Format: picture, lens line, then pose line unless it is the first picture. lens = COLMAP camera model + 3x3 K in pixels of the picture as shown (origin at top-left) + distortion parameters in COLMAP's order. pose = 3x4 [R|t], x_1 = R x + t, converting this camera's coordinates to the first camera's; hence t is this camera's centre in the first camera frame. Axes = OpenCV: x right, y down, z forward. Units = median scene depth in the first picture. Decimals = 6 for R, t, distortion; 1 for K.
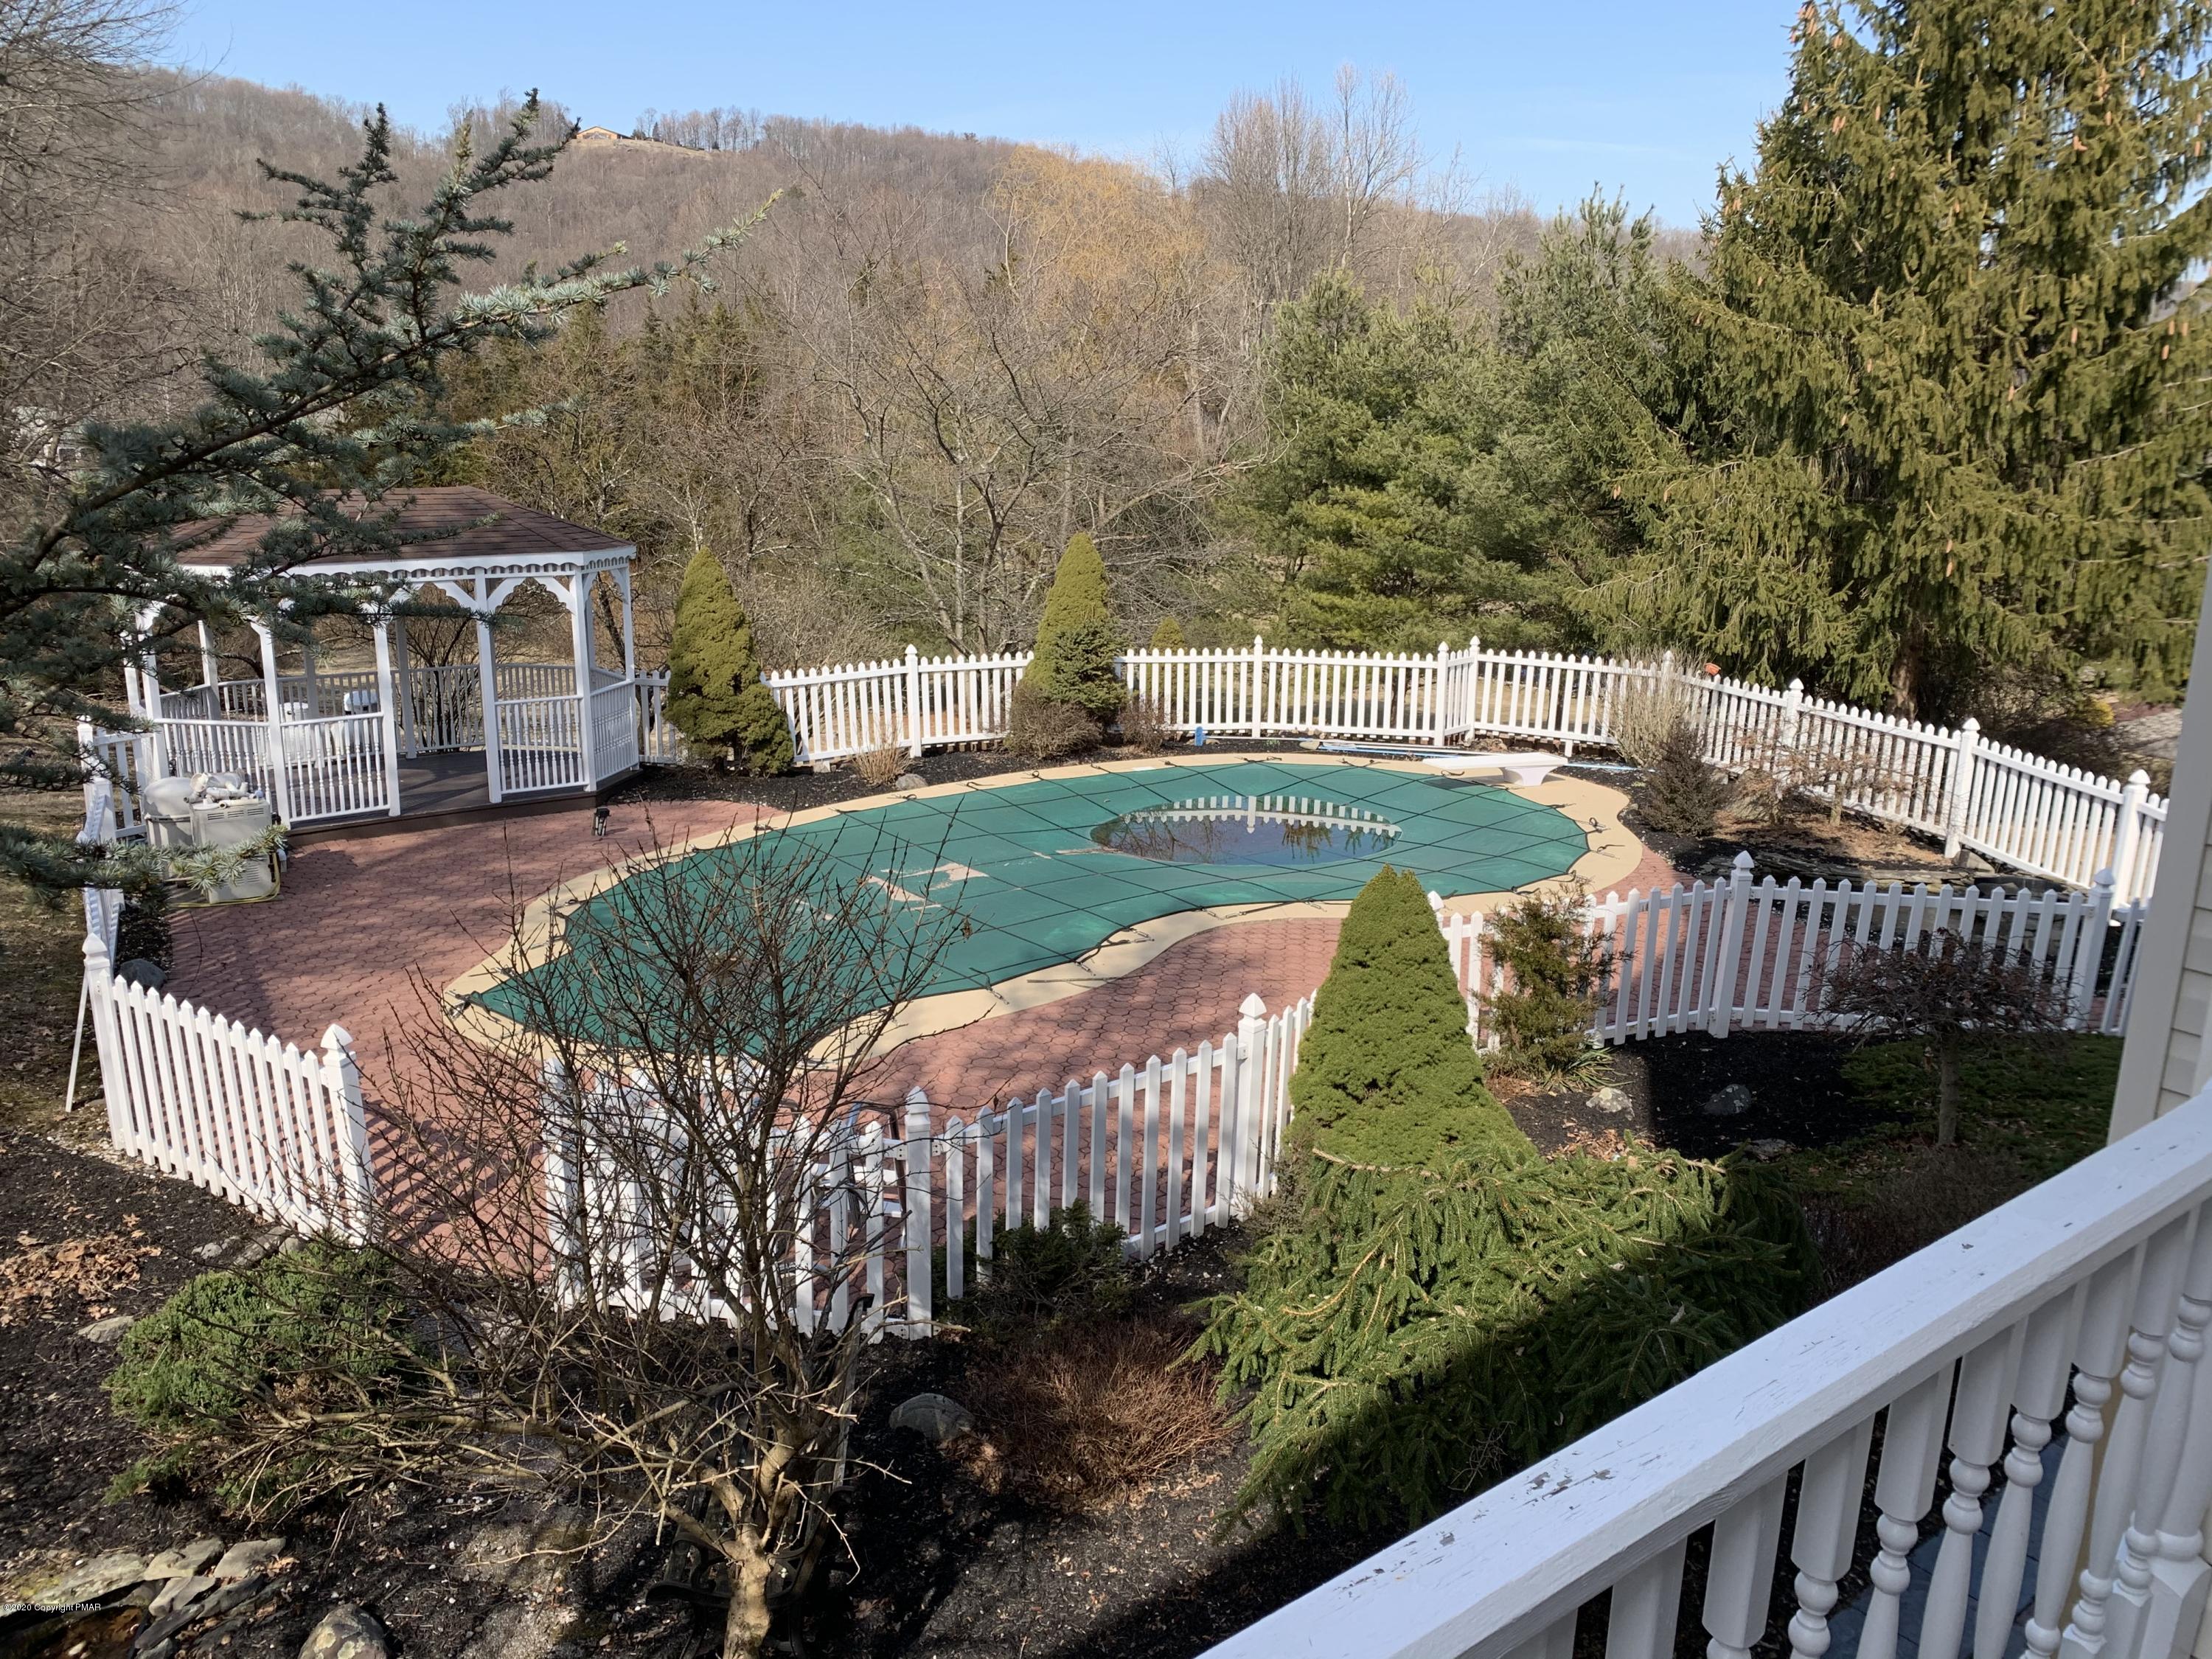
lens RADIAL K [[1660.2, 0, 1106.0], [0, 1660.2, 829.5], [0, 0, 1]] dist [0.143572, -0.268806]
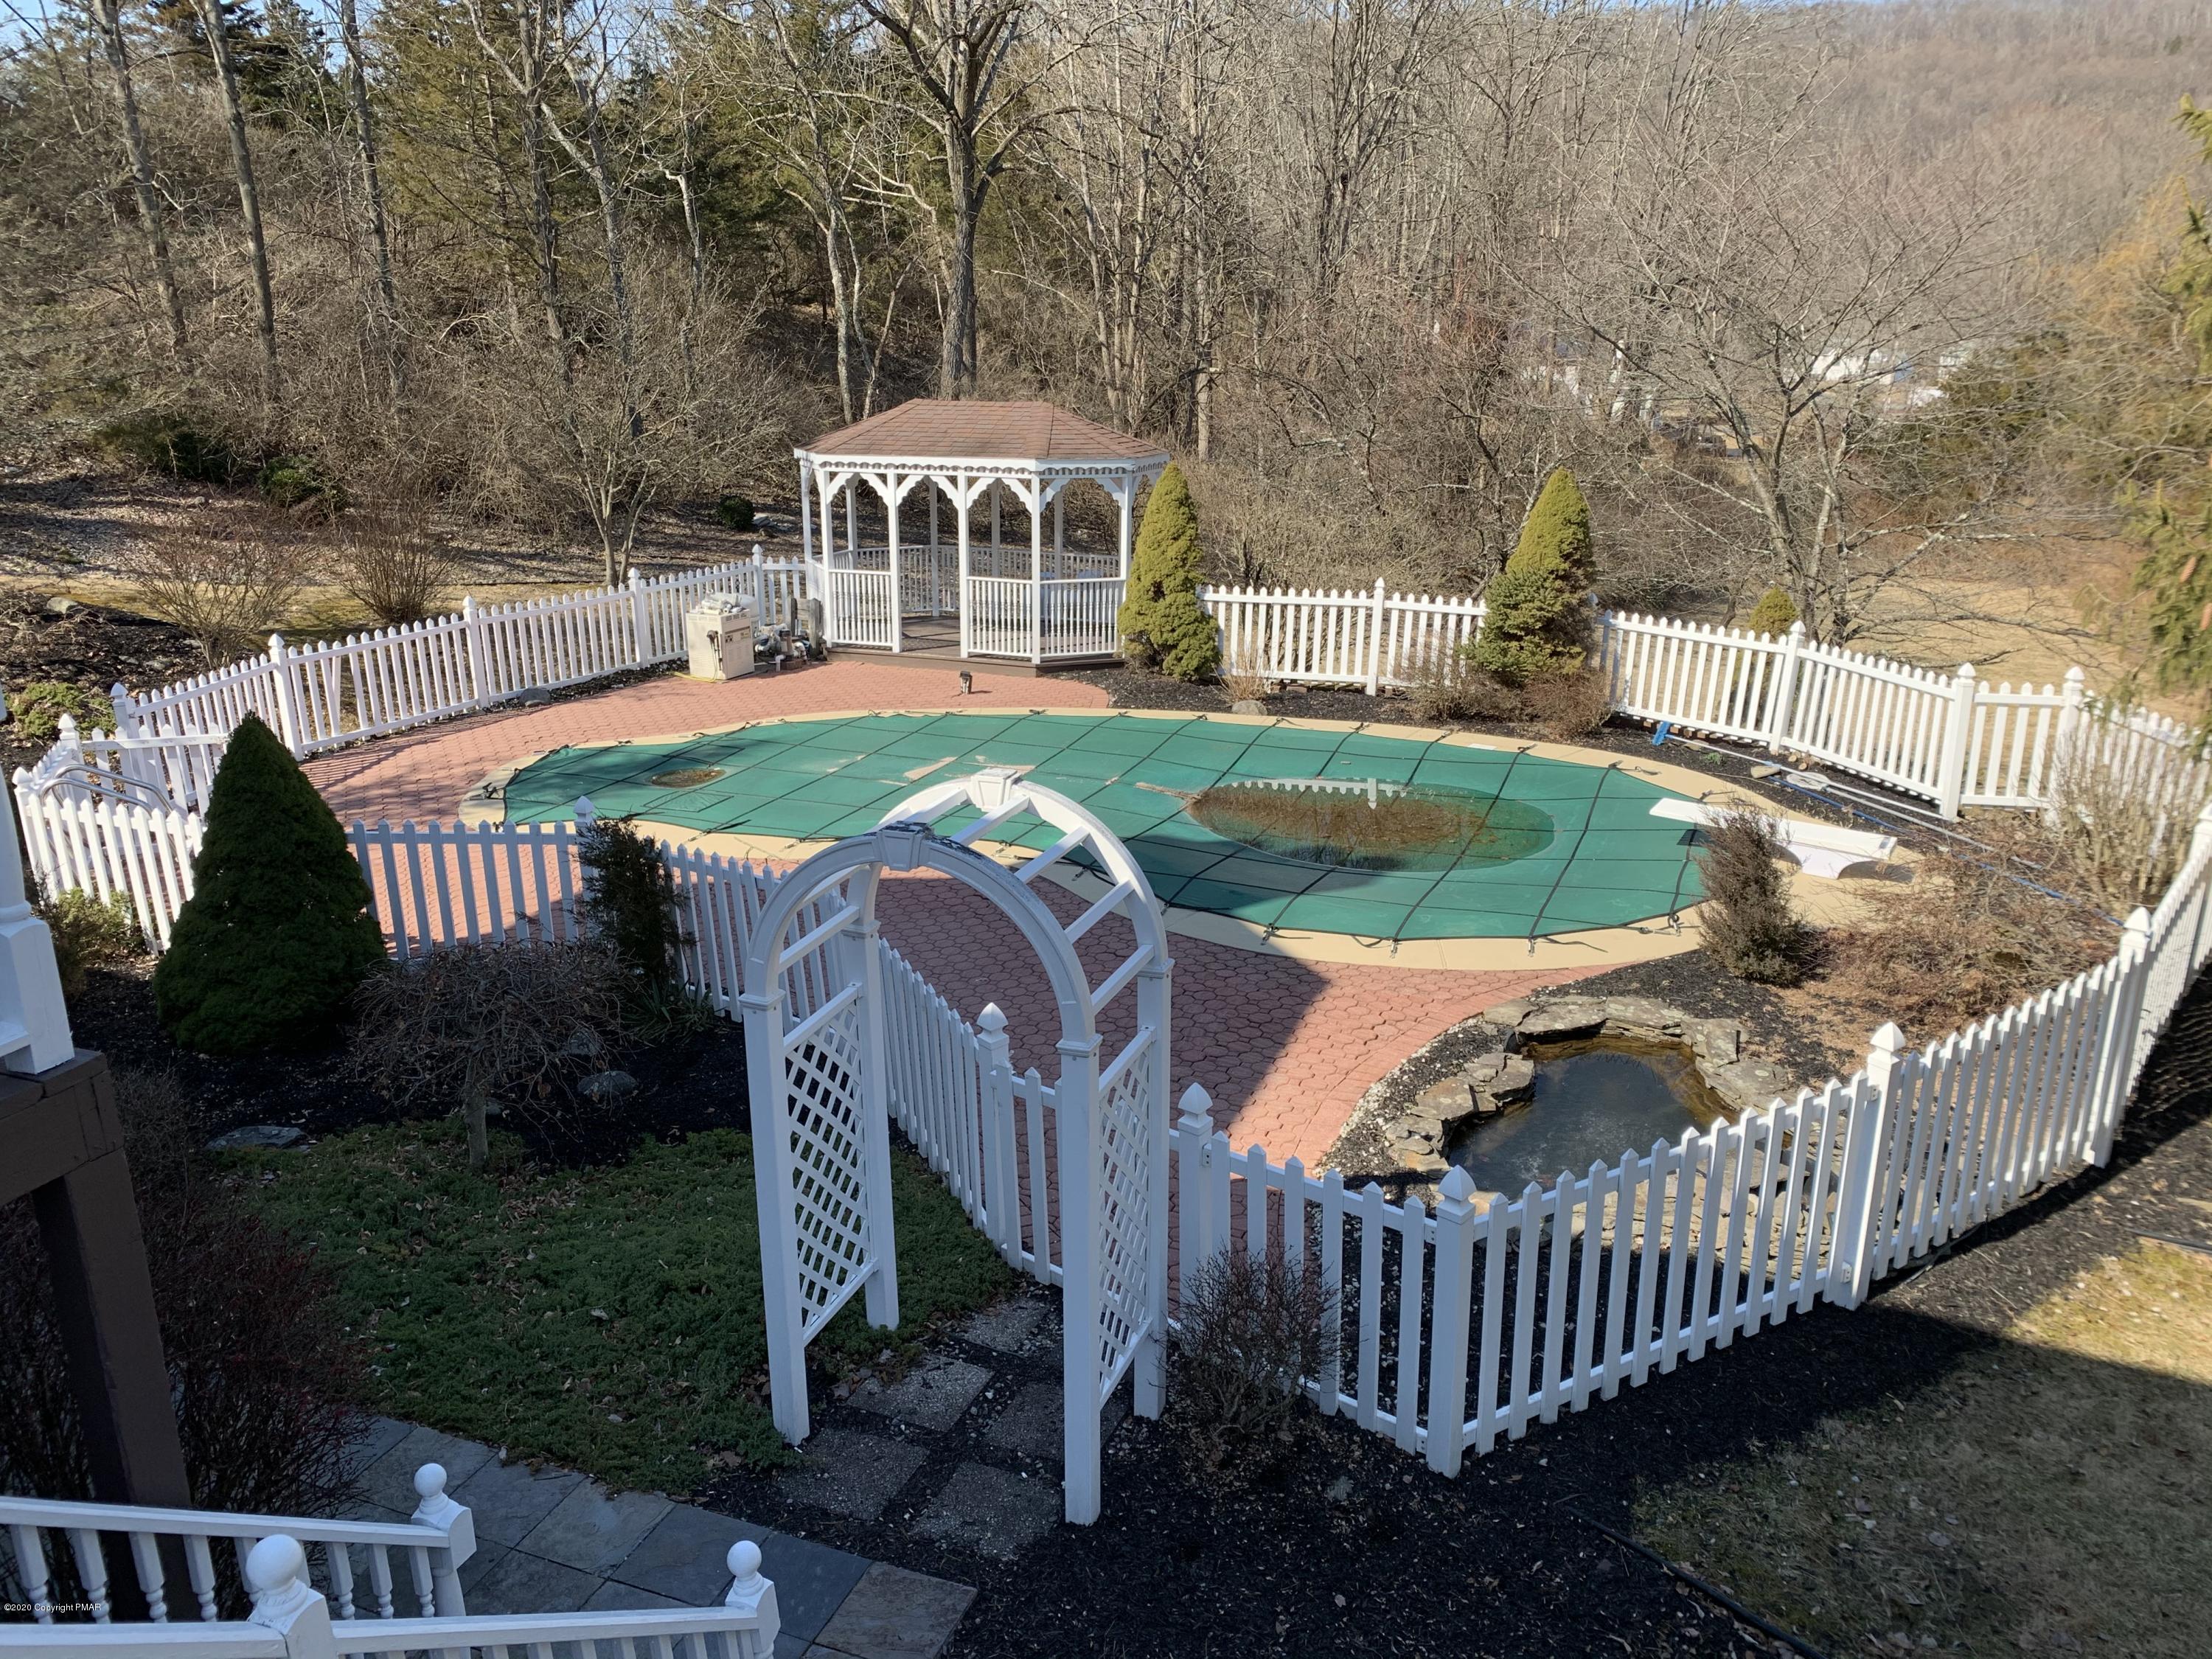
lens RADIAL K [[1660.2, 0, 1106.0], [0, 1660.2, 829.5], [0, 0, 1]] dist [0.143572, -0.268806]
pose [[0.500805, 0.232485, -0.833754, 0.705137], [-0.200402, 0.968224, 0.149606, -0.092367], [0.842041, 0.092162, 0.531482, 0.416214]]
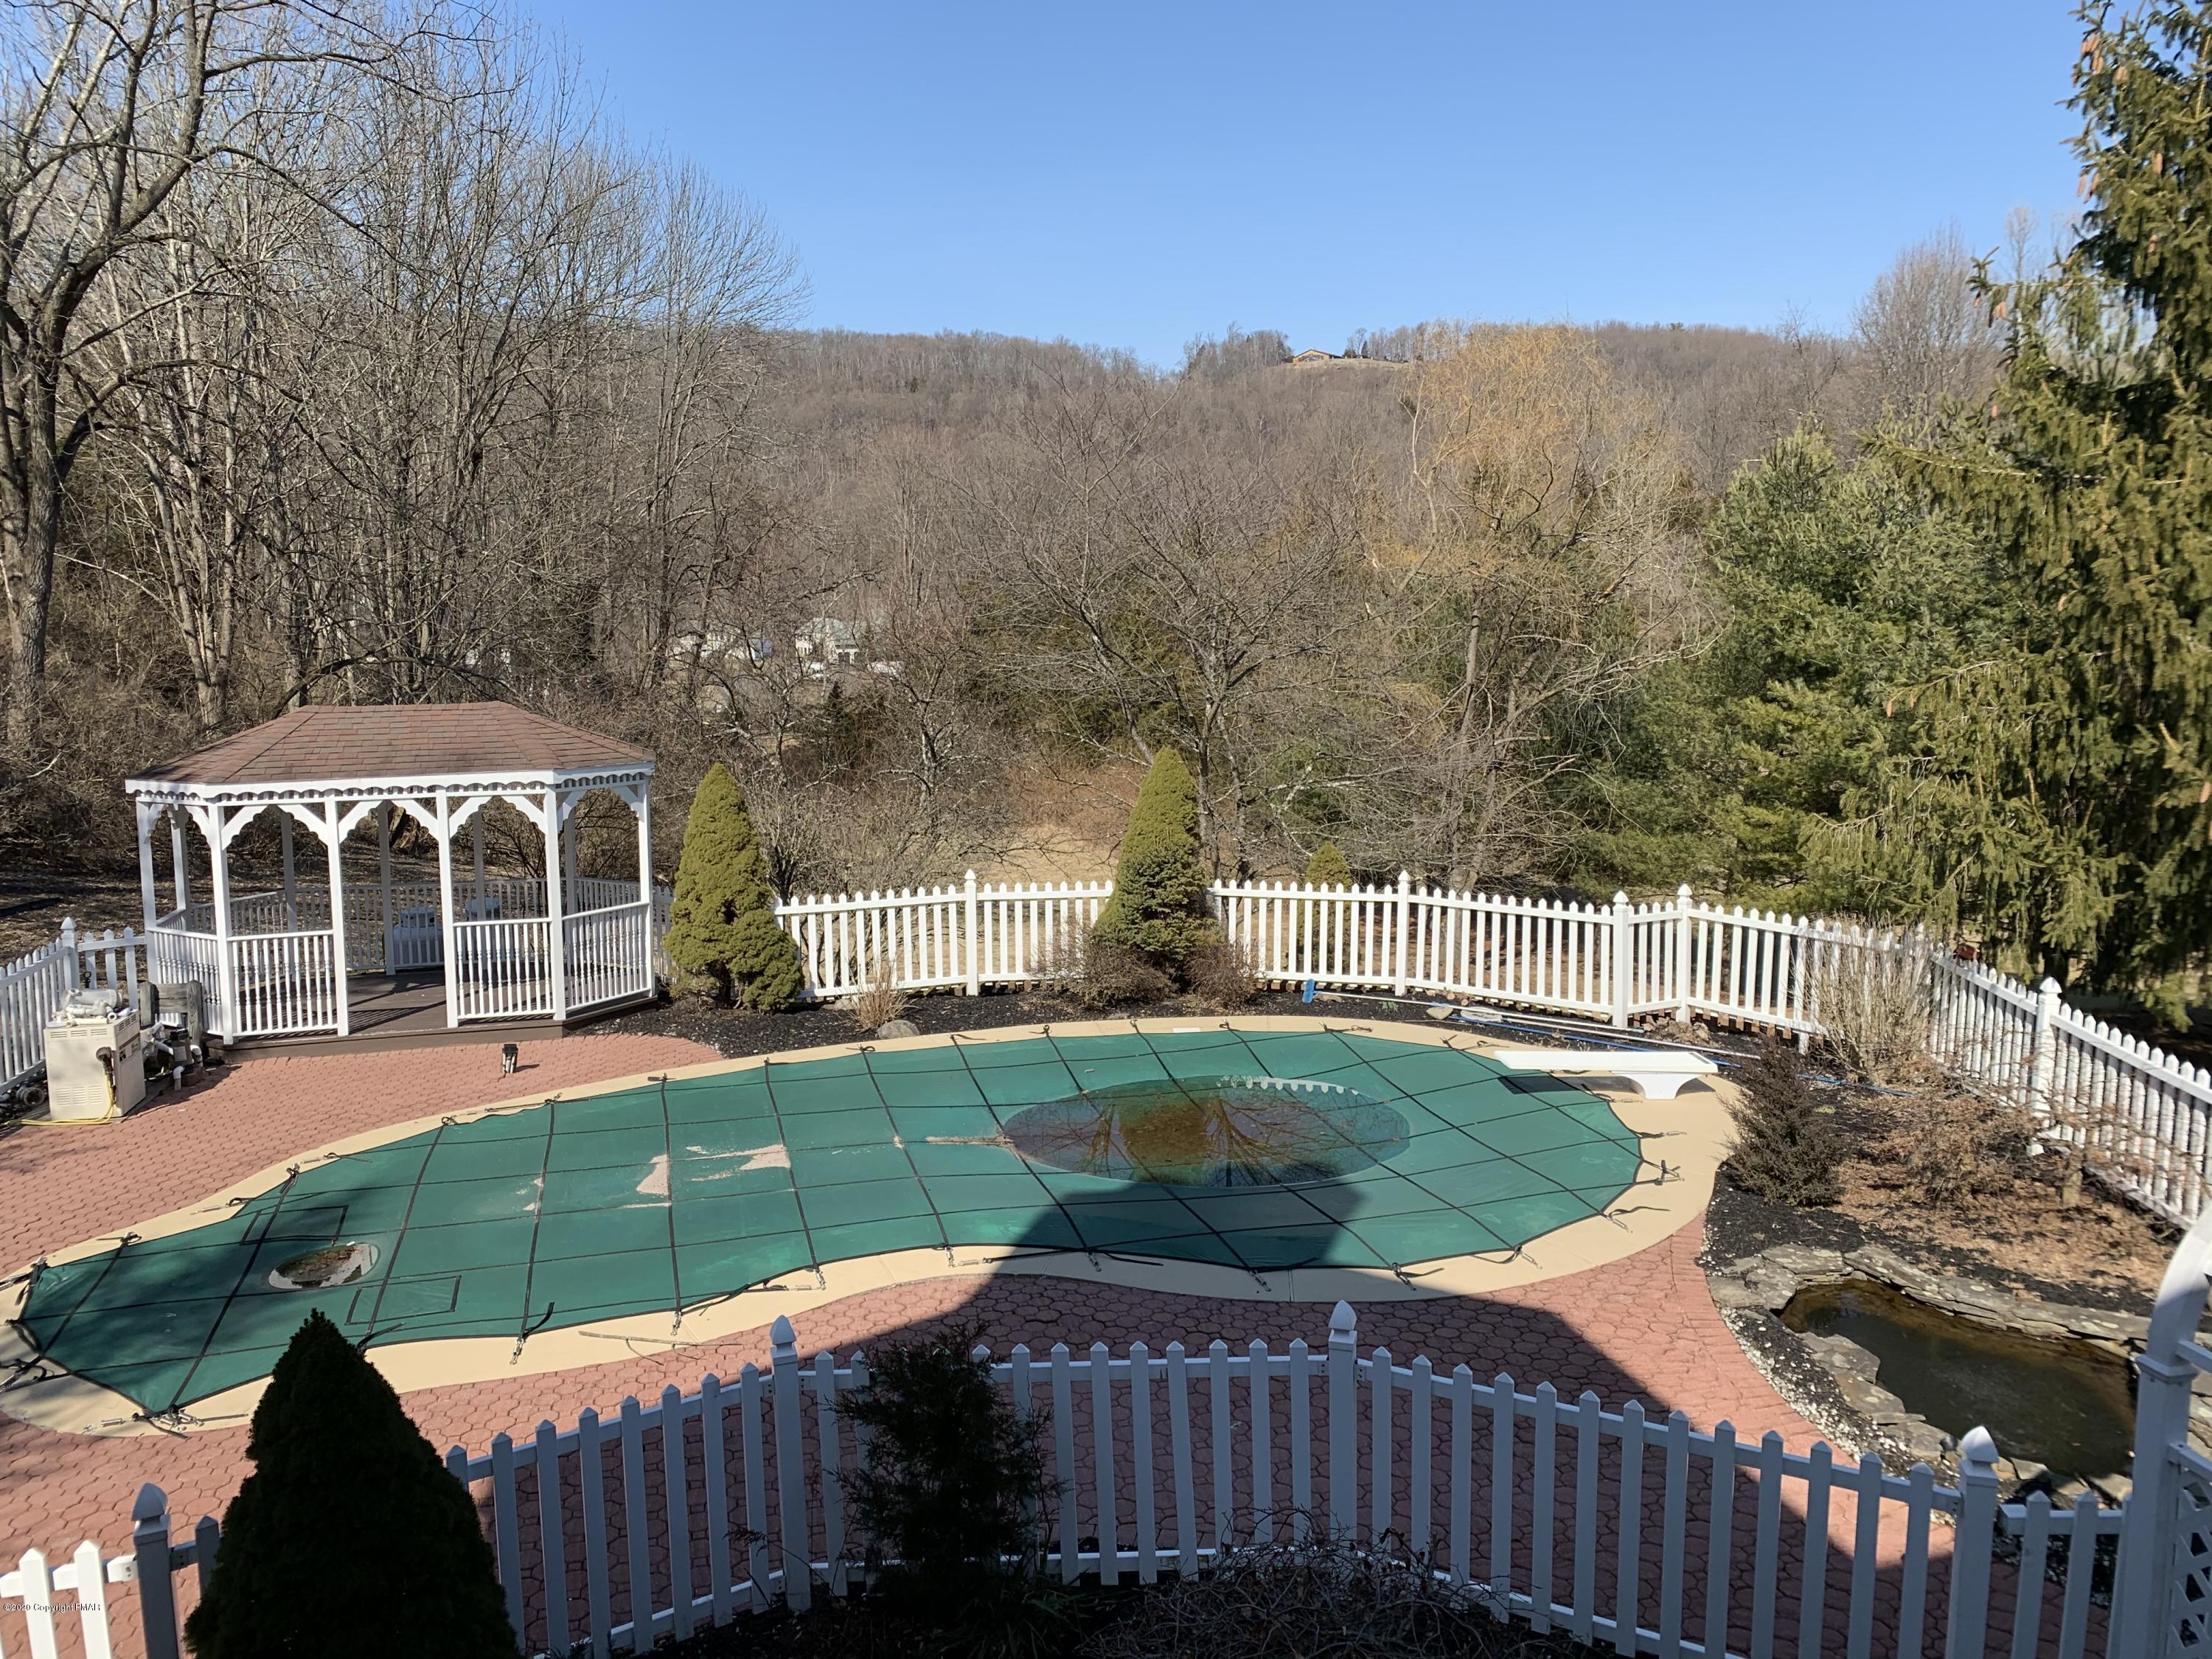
lens RADIAL K [[1660.2, 0, 1106.0], [0, 1660.2, 829.5], [0, 0, 1]] dist [0.143572, -0.268806]
pose [[0.924772, 0.027549, -0.379524, 0.320250], [-0.069326, 0.992881, -0.096853, -0.056892], [0.374154, 0.115878, 0.920098, 0.230257]]
